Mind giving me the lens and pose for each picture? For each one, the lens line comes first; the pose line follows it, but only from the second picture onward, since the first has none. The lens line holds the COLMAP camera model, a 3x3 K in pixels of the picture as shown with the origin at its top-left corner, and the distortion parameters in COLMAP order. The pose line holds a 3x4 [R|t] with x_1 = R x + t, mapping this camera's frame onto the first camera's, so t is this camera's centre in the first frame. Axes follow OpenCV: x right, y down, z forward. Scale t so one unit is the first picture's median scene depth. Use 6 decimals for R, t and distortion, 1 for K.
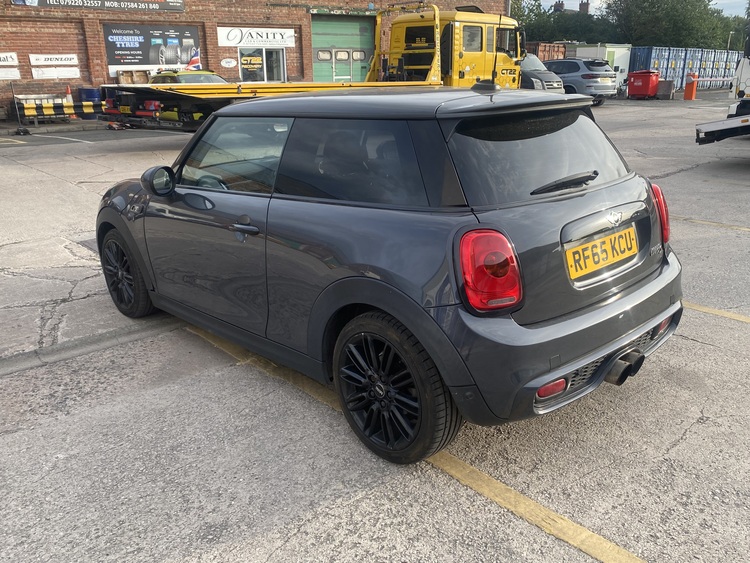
lens RADIAL K [[651.3, 0, 374.9], [0, 651.3, 281.8], [0, 0, 1]] dist [-0.014758, -0.005508]
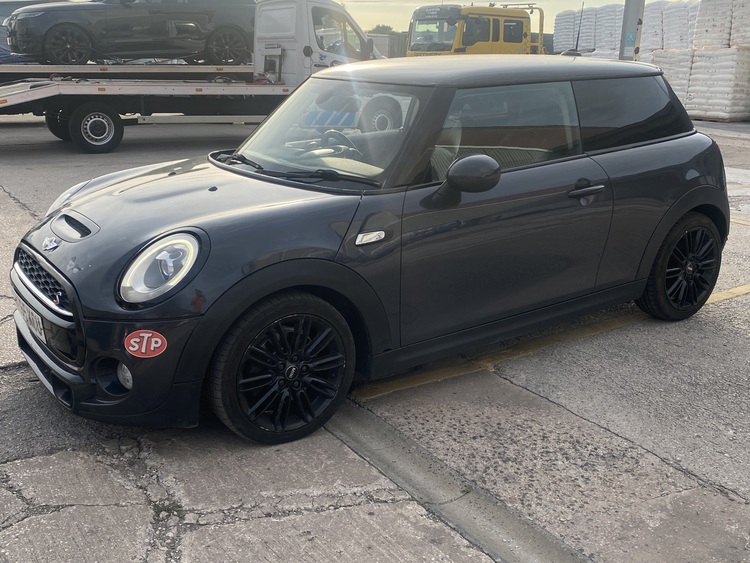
lens RADIAL K [[776.0, 0, 375.1], [0, 776.0, 281.4], [0, 0, 1]] dist [0.025291, 0.000000]
pose [[0.188598, -0.283026, 0.940387, -1.176181], [0.294071, 0.929907, 0.220895, -0.260701], [-0.936992, 0.234880, 0.258608, 0.830110]]
